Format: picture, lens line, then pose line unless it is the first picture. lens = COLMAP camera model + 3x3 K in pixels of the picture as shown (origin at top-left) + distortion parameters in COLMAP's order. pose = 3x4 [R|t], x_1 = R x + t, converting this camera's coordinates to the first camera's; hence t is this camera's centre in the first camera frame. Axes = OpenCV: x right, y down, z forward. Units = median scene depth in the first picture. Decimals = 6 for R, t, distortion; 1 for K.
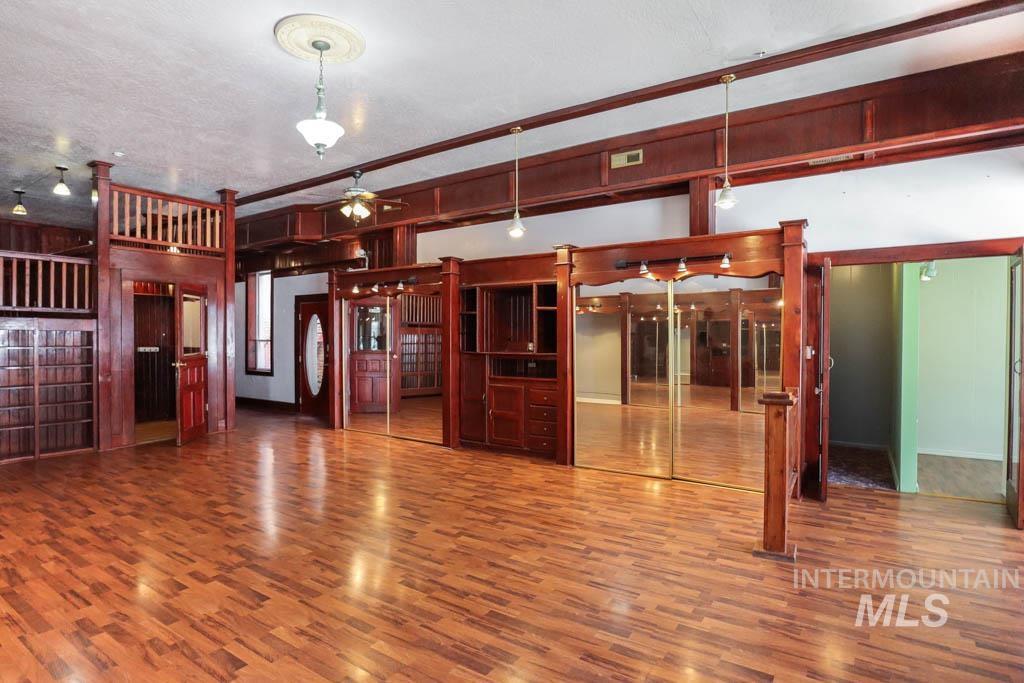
lens RADIAL K [[528.7, 0, 511.4], [0, 528.7, 339.5], [0, 0, 1]] dist [-0.035945, 0.001975]
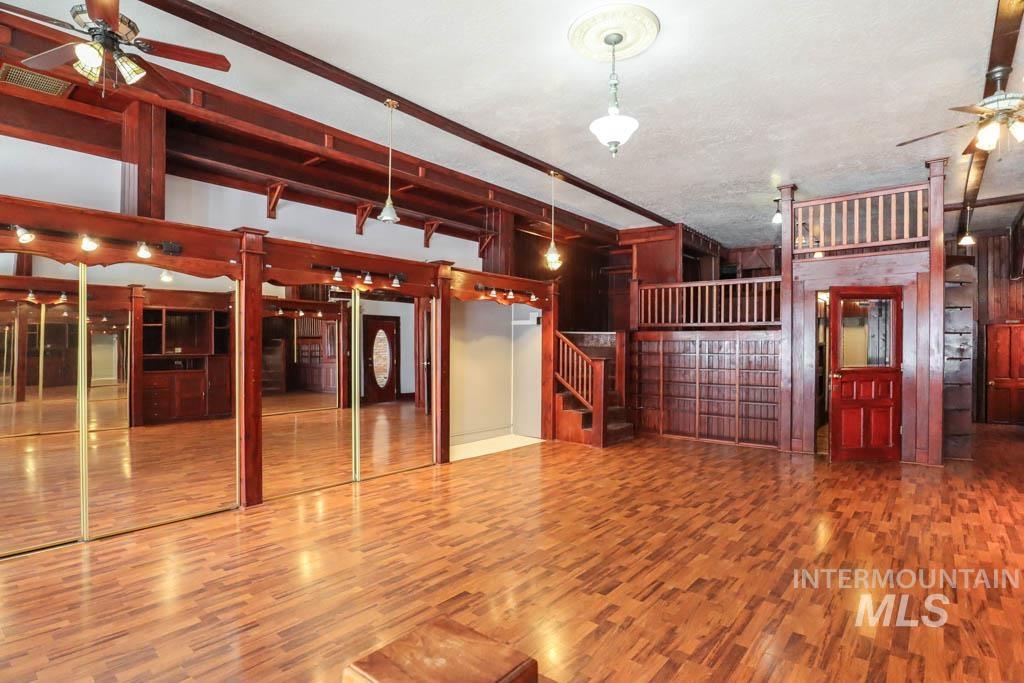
lens RADIAL K [[528.7, 0, 516.8], [0, 528.7, 342.5], [0, 0, 1]] dist [-0.035945, 0.001975]
pose [[-0.080955, -0.006178, -0.996699, 0.551359], [-0.007326, 0.999957, -0.005603, -0.004182], [0.996691, 0.006848, -0.080997, 0.833718]]
